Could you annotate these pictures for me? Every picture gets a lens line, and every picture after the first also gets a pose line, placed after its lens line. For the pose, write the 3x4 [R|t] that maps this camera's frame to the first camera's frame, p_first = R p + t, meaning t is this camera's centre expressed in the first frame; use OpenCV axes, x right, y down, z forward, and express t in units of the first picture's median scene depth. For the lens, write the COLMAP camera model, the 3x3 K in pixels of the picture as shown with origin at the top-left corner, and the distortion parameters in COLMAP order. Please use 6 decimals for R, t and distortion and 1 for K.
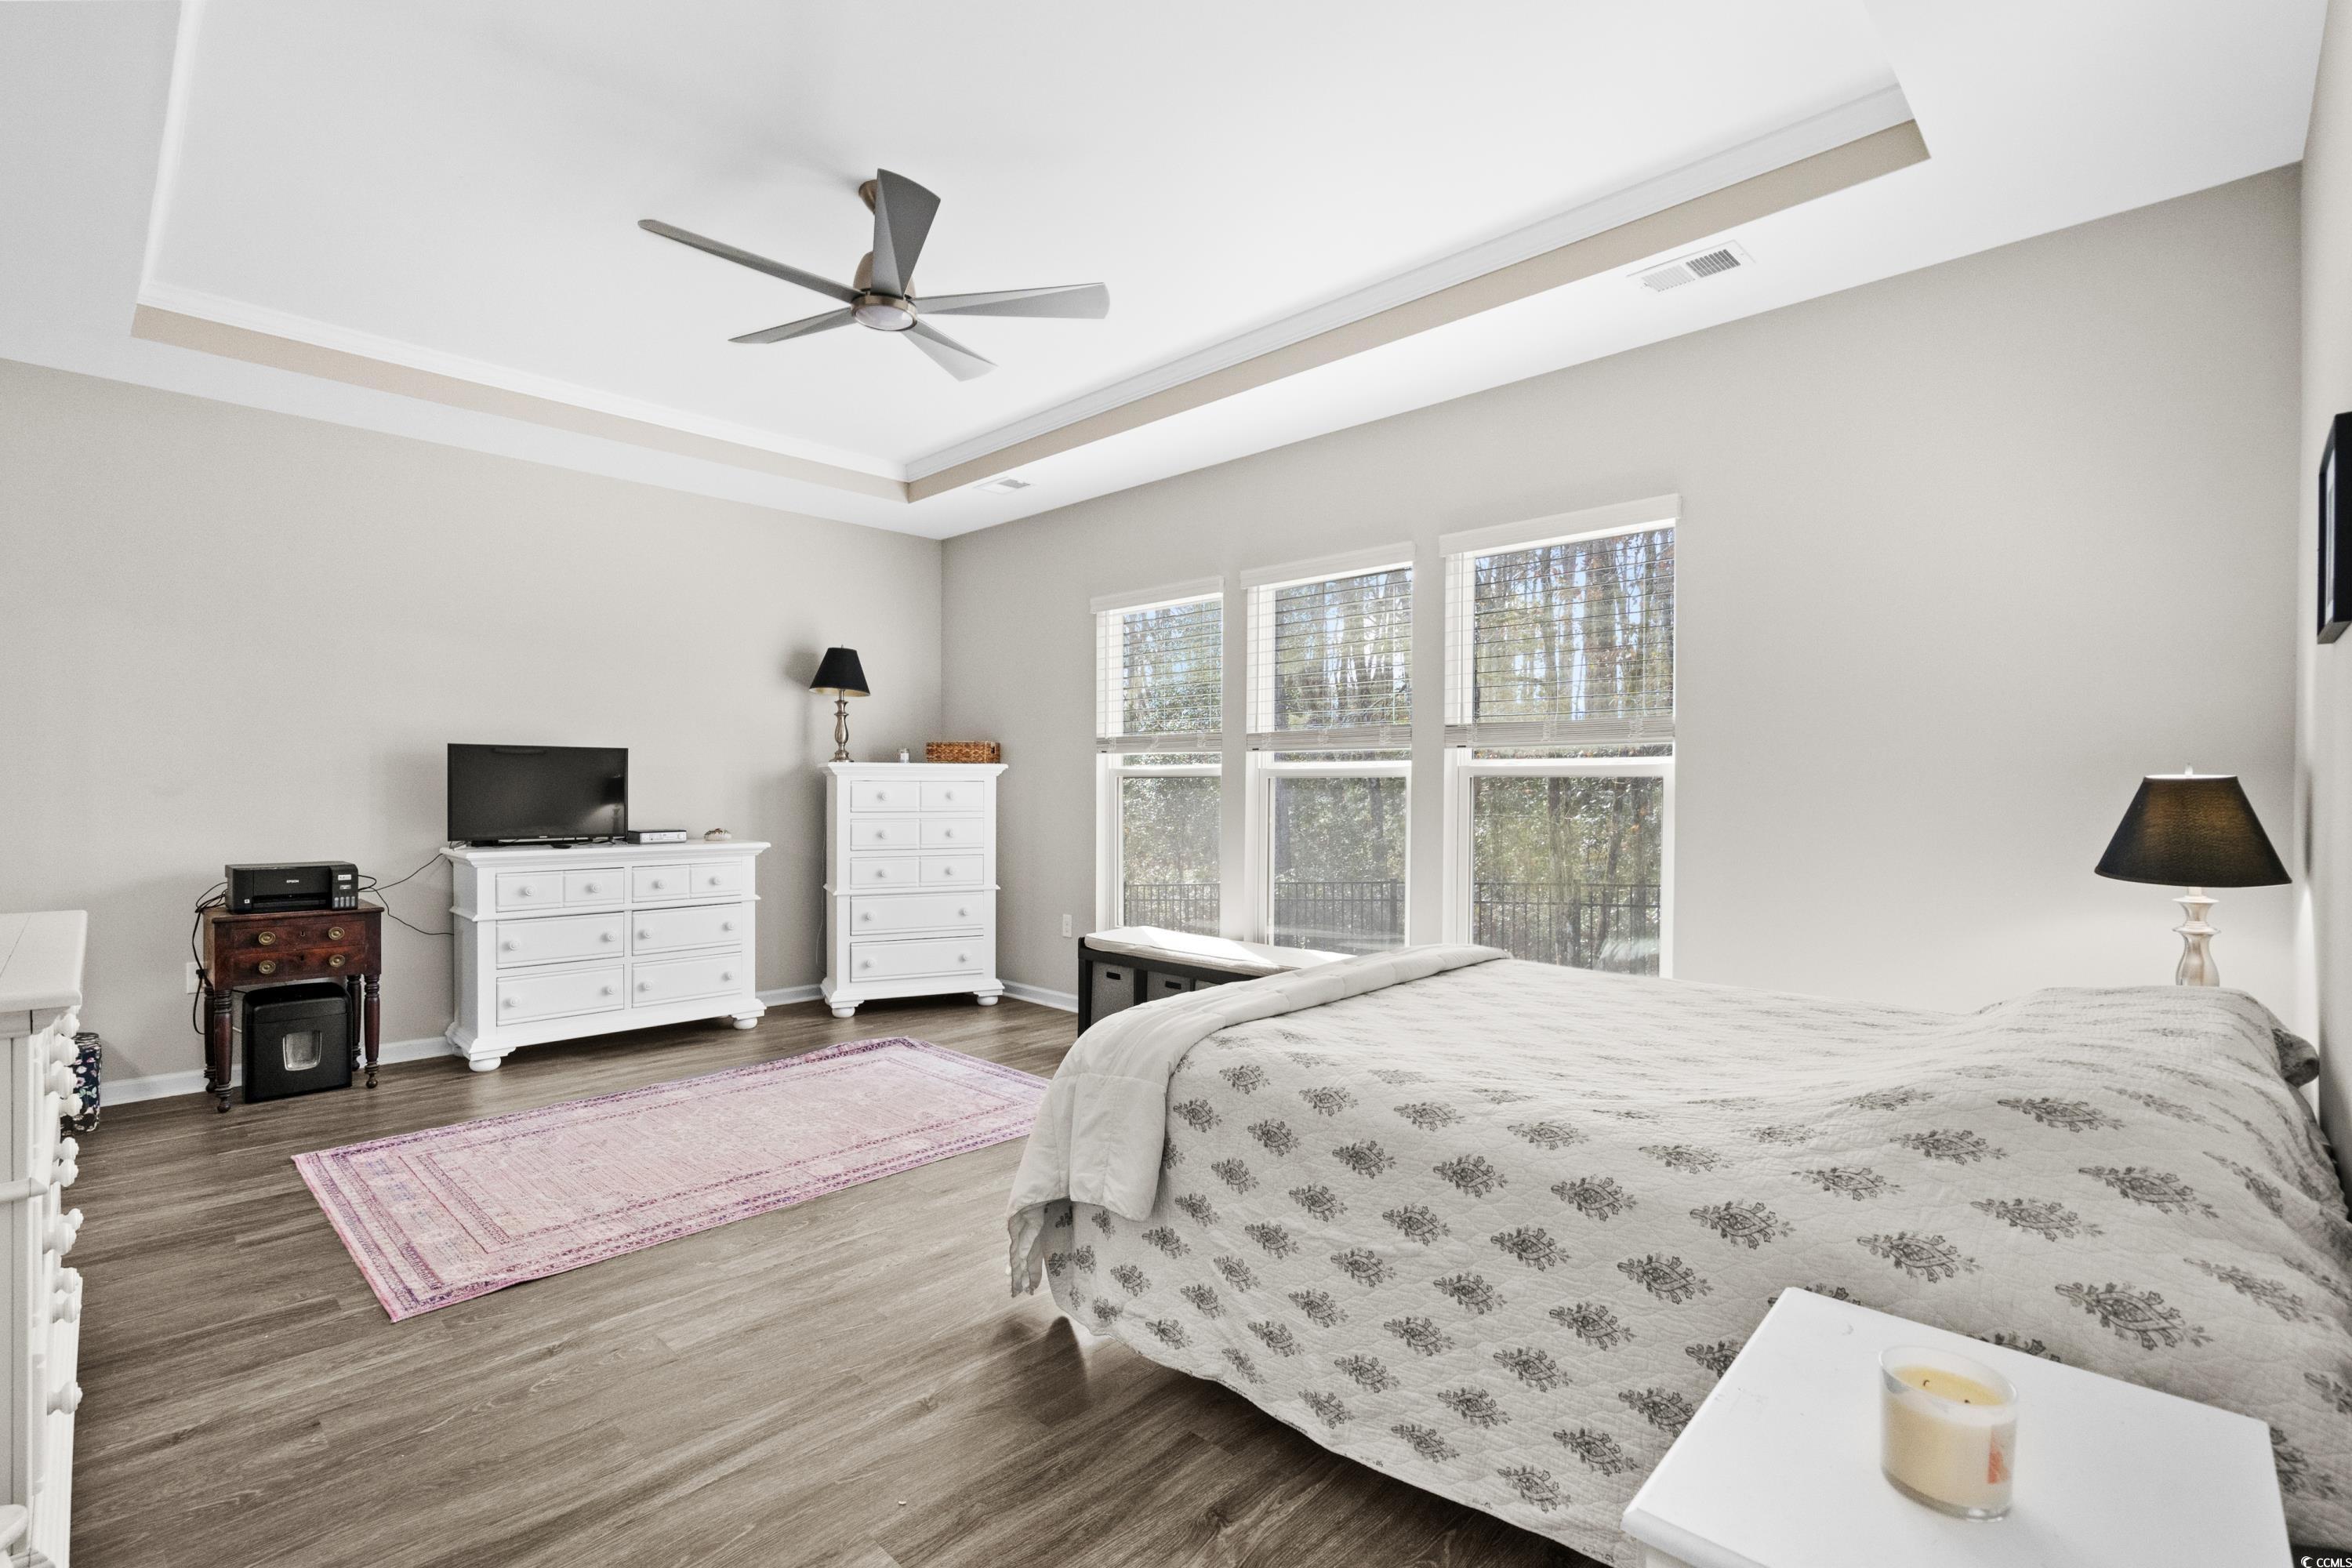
lens RADIAL K [[1072.1, 0, 1166.8], [0, 1072.1, 788.4], [0, 0, 1]] dist [-0.001760, 0.000066]
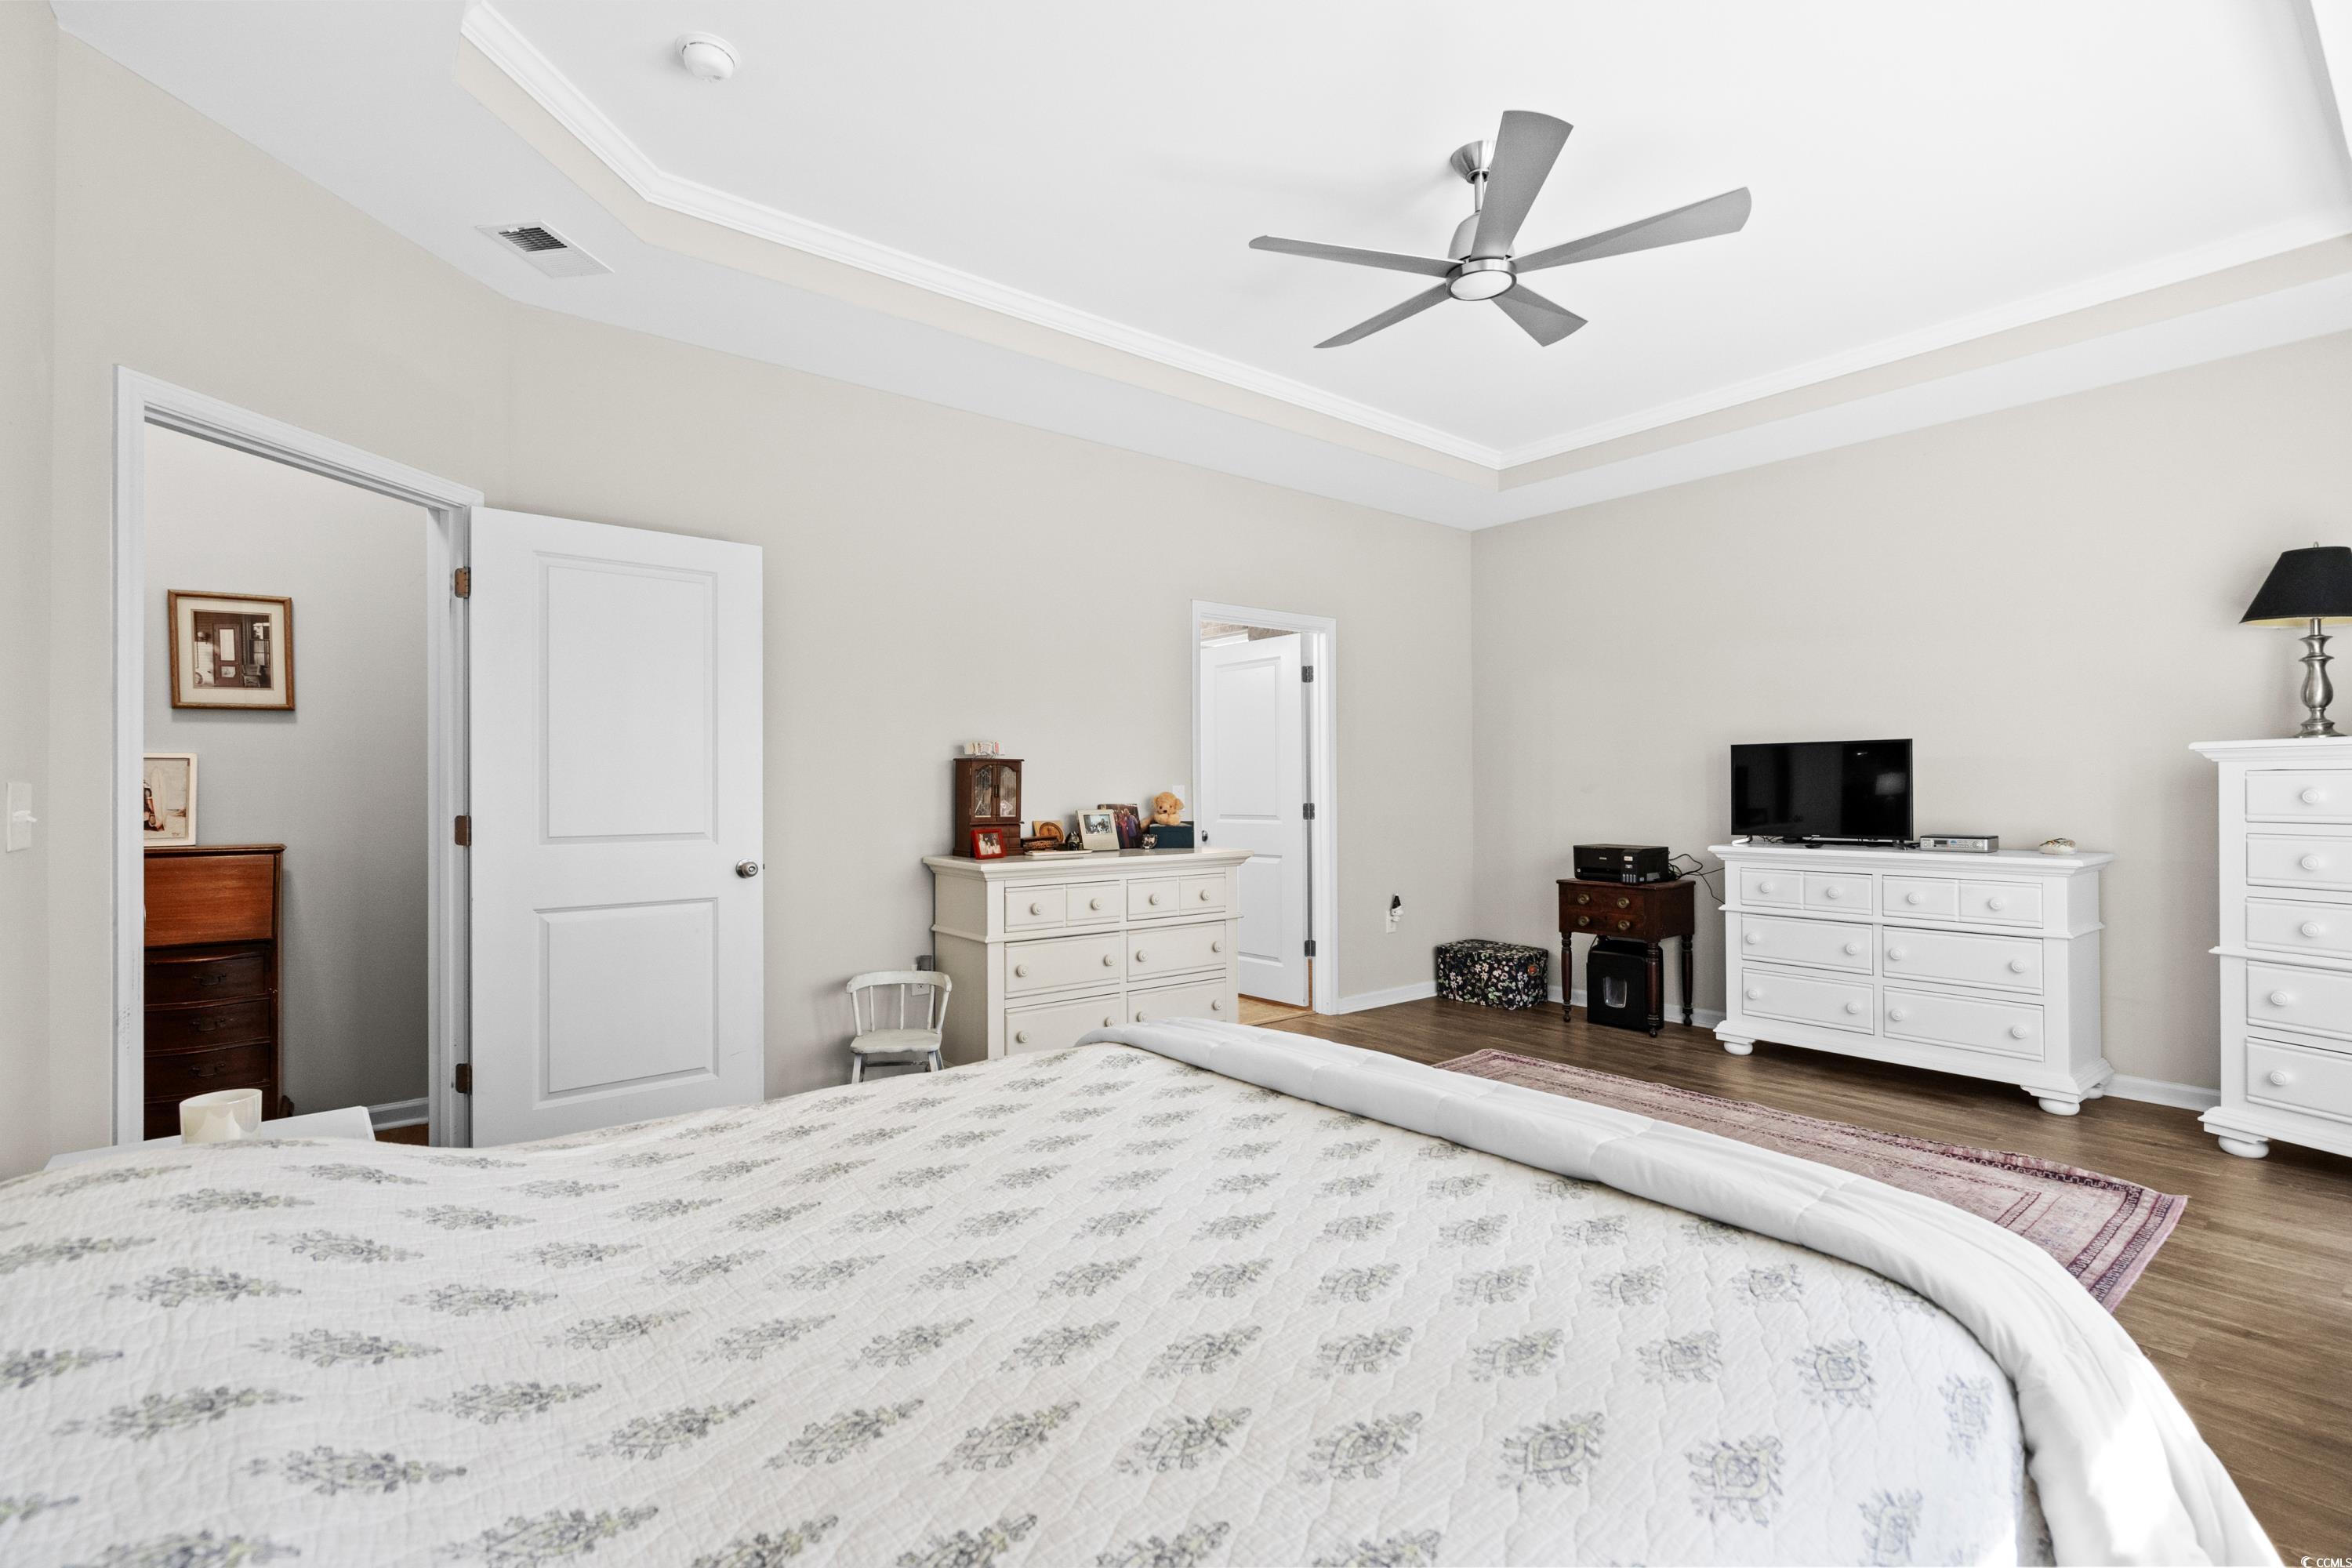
lens RADIAL K [[1072.1, 0, 1166.8], [0, 1072.1, 788.4], [0, 0, 1]] dist [-0.001760, 0.000066]
pose [[-0.146057, -0.004819, -0.989265, 0.452261], [0.000127, 0.999988, -0.004890, 0.006710], [0.989276, -0.000840, -0.146054, 0.552743]]
